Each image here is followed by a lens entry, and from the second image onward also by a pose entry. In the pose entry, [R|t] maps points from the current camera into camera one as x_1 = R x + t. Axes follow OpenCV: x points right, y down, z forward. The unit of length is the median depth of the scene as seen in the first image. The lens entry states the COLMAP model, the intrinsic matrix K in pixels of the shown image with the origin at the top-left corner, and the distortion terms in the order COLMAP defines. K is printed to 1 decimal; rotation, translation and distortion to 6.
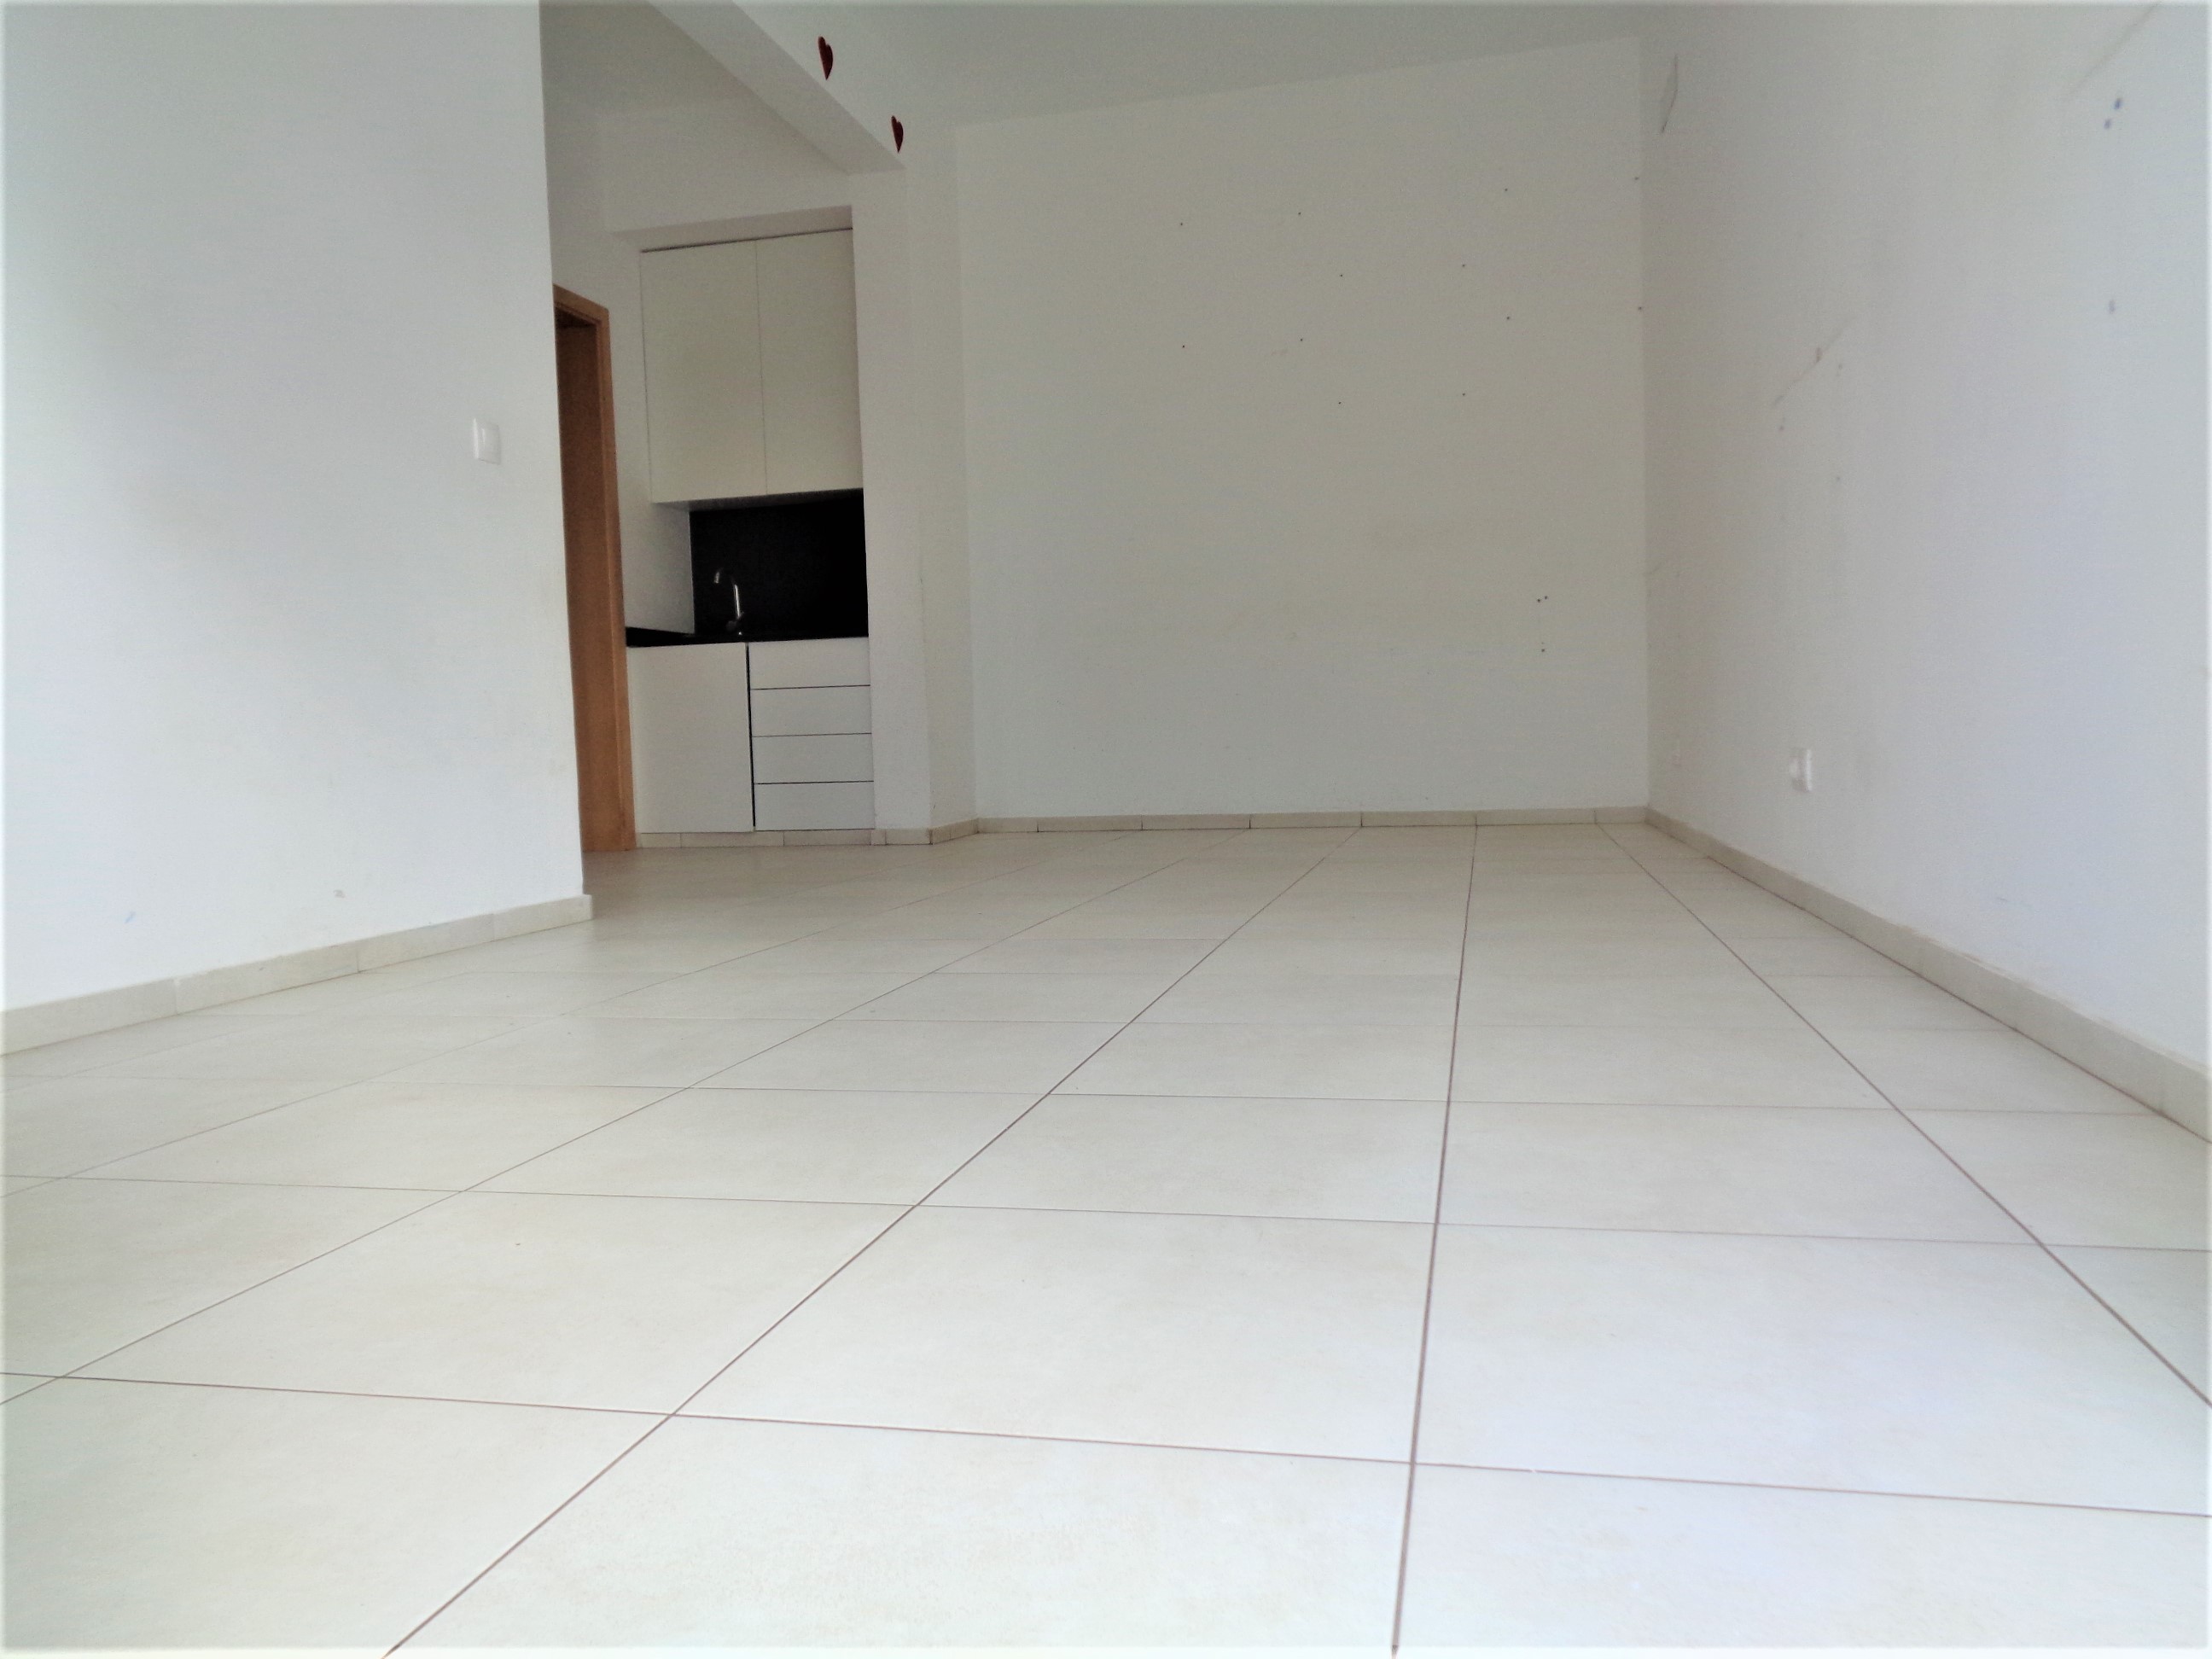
lens RADIAL K [[1649.9, 0, 1106.0], [0, 1649.9, 829.5], [0, 0, 1]] dist [0.004289, -0.000327]
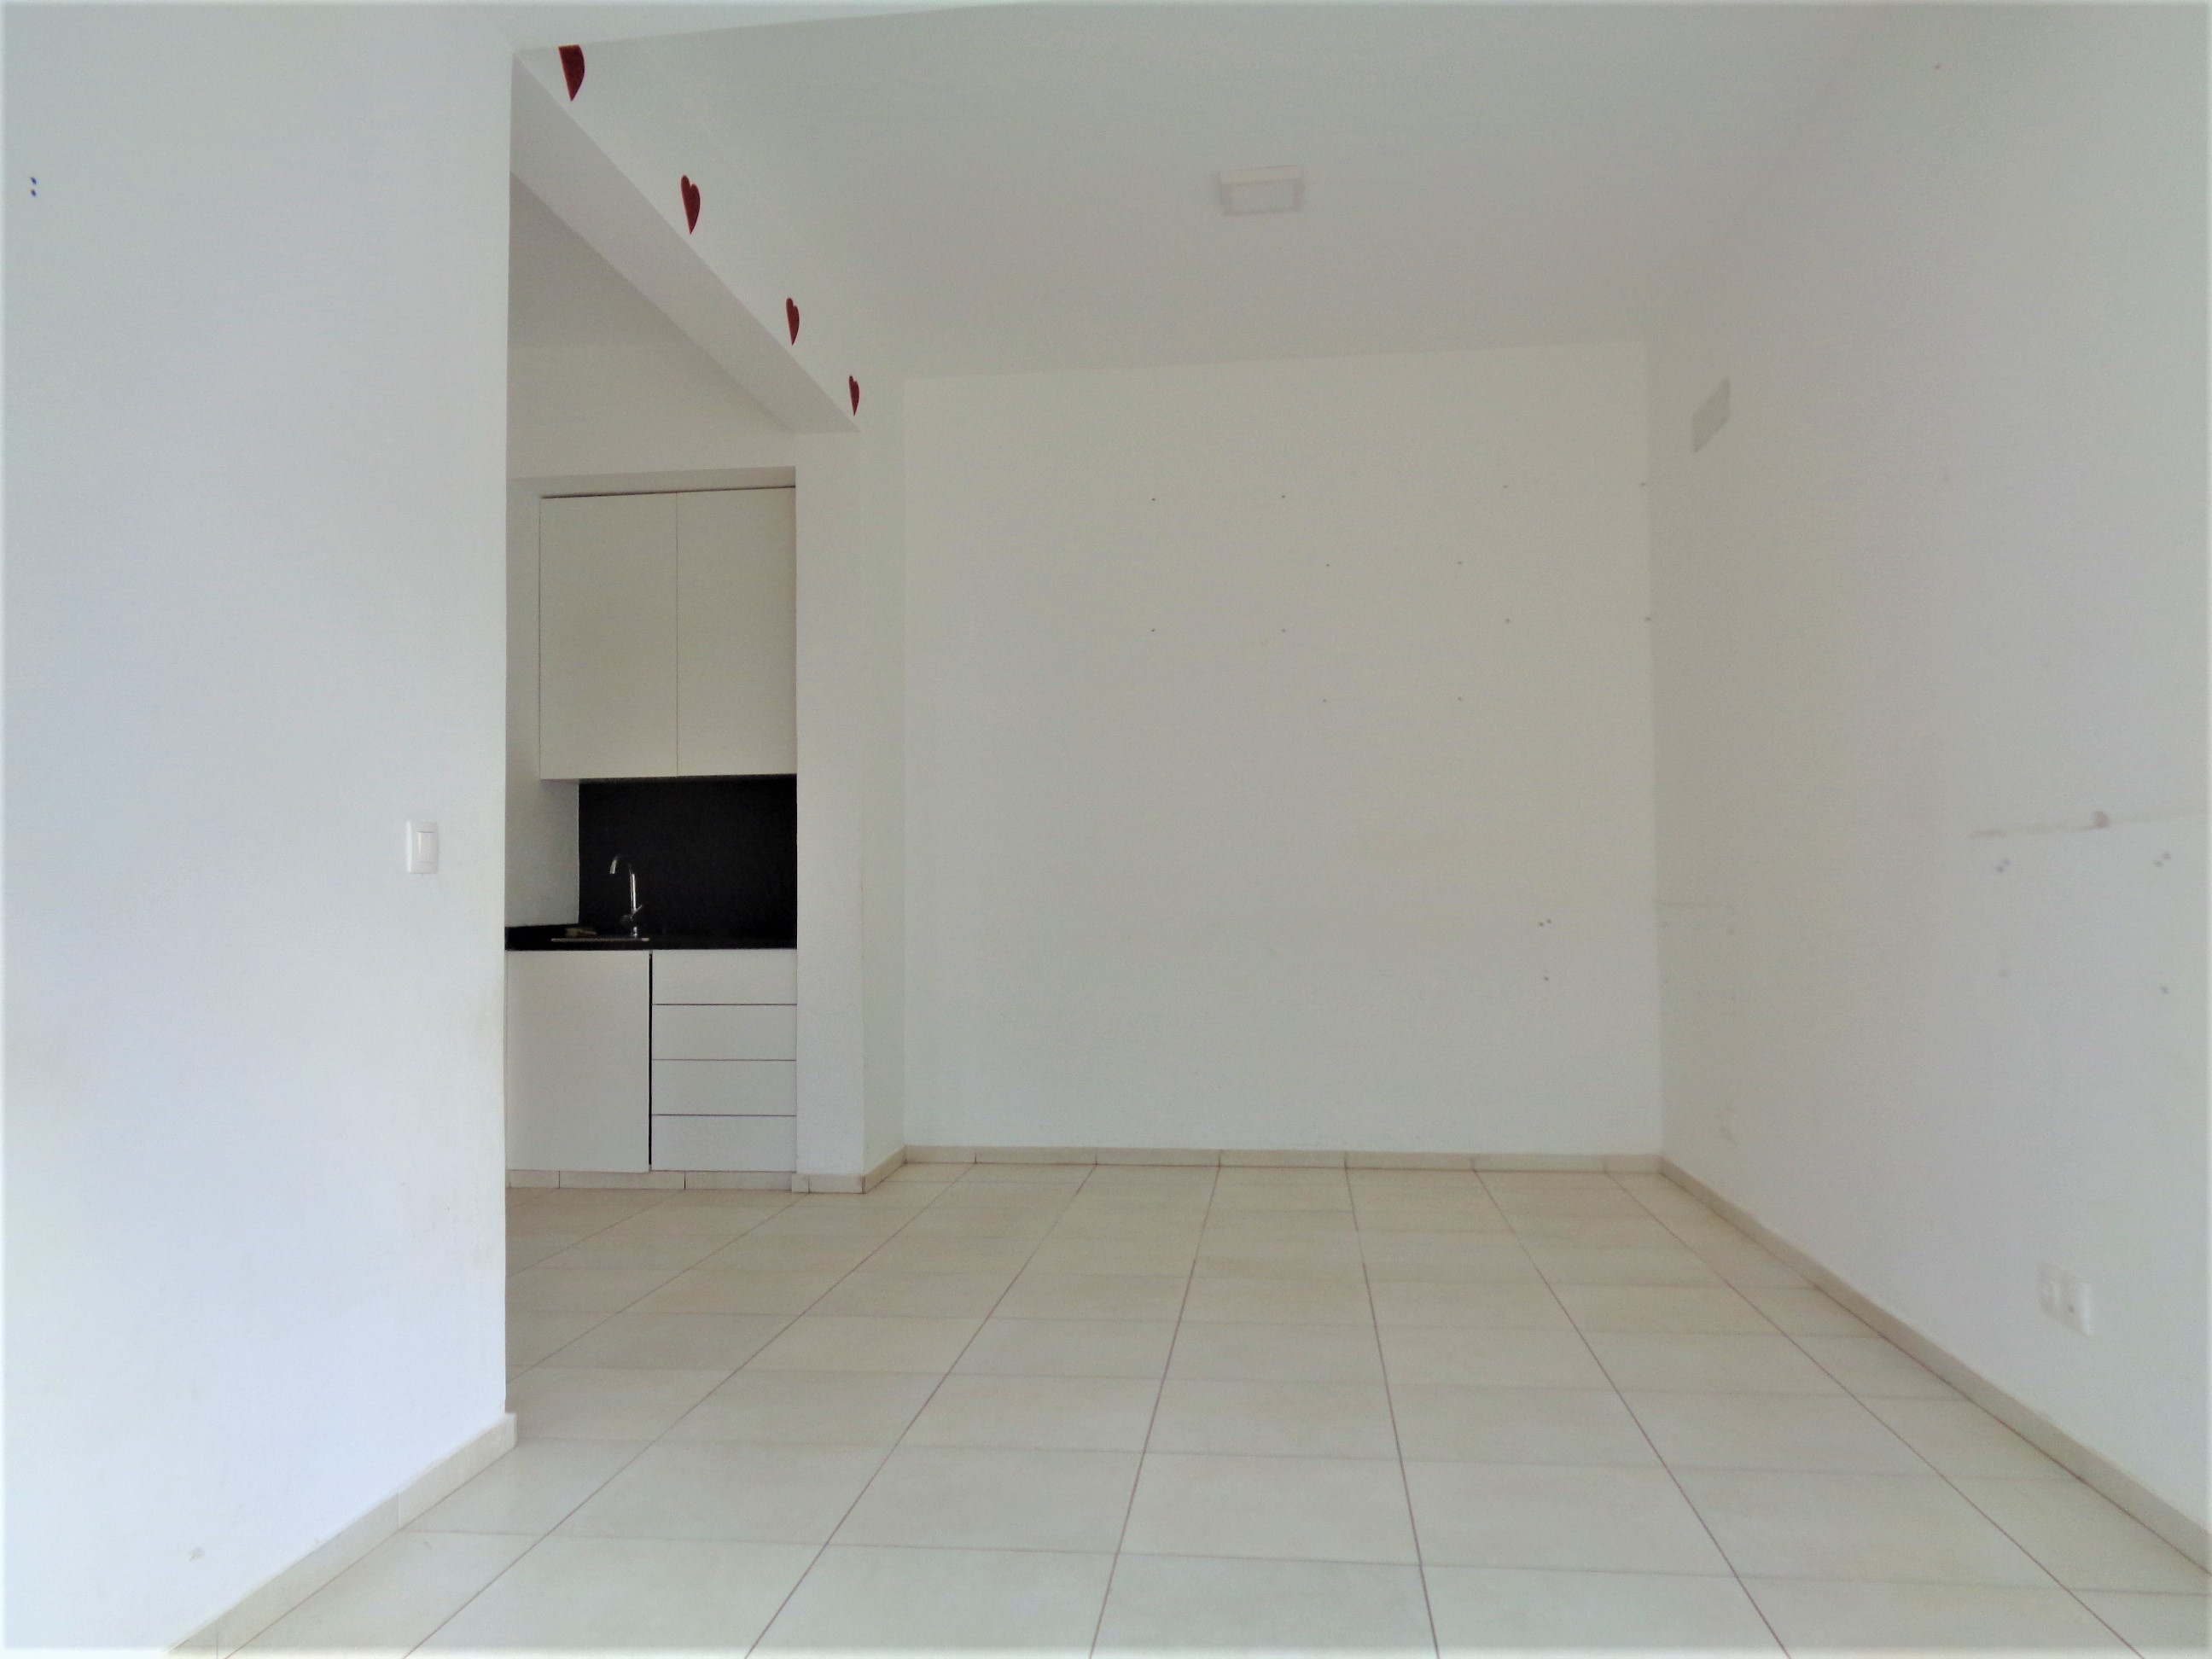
lens RADIAL K [[1653.1, 0, 1108.6], [0, 1653.1, 835.5], [0, 0, 1]] dist [0.004539, 0.008814]
pose [[0.993006, 0.025932, 0.115184, -0.084917], [-0.015006, 0.995390, -0.094729, -0.099009], [-0.117109, 0.092338, 0.988817, 0.117674]]
